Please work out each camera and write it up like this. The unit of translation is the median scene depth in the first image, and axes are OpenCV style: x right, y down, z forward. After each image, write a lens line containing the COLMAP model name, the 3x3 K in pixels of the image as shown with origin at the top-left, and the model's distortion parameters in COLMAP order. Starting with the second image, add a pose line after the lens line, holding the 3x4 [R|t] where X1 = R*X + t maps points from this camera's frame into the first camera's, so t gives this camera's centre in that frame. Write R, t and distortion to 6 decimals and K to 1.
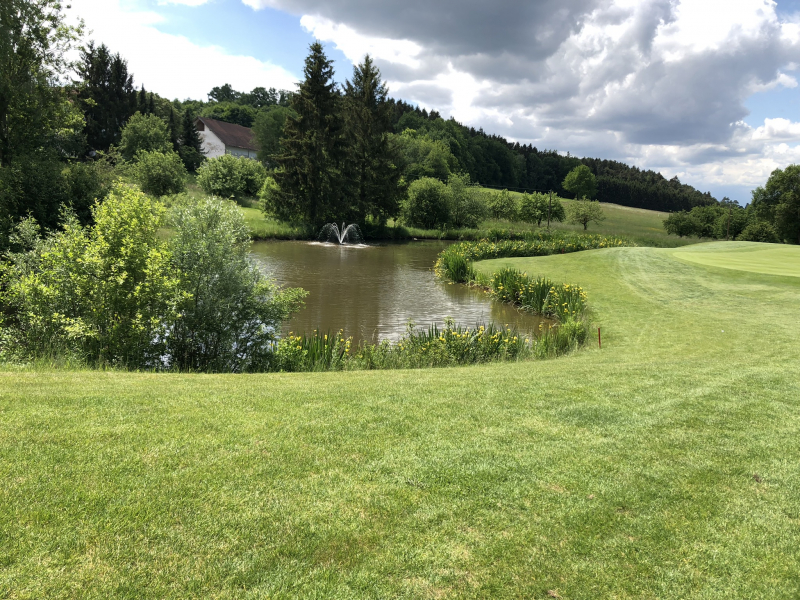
lens RADIAL K [[652.7, 0, 393.7], [0, 652.7, 294.8], [0, 0, 1]] dist [0.005433, 0.005150]
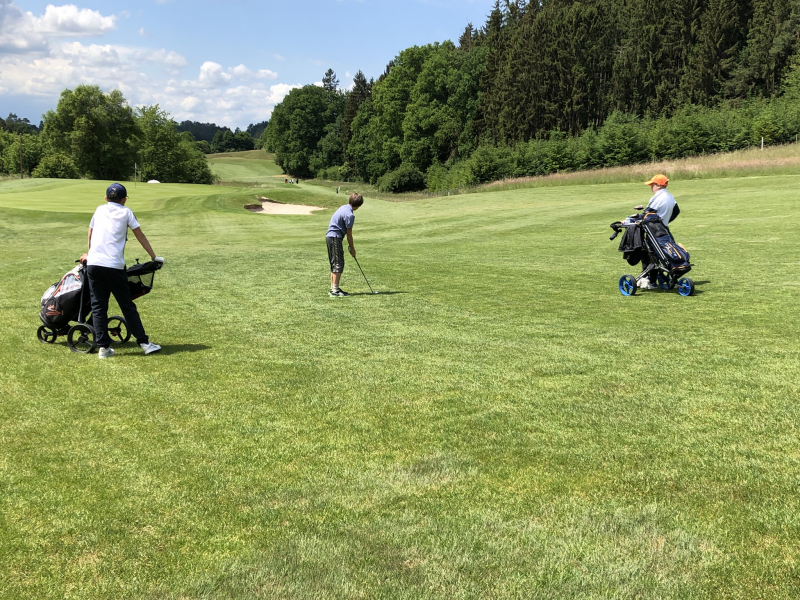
lens RADIAL K [[954.6, 0, 399.3], [0, 954.6, 304.4], [0, 0, 1]] dist [-0.005512, 0.000000]
pose [[0.664119, -0.139323, 0.734531, -0.333135], [0.101230, 0.990192, 0.096289, 0.034679], [-0.740742, 0.010409, 0.671709, -0.659534]]
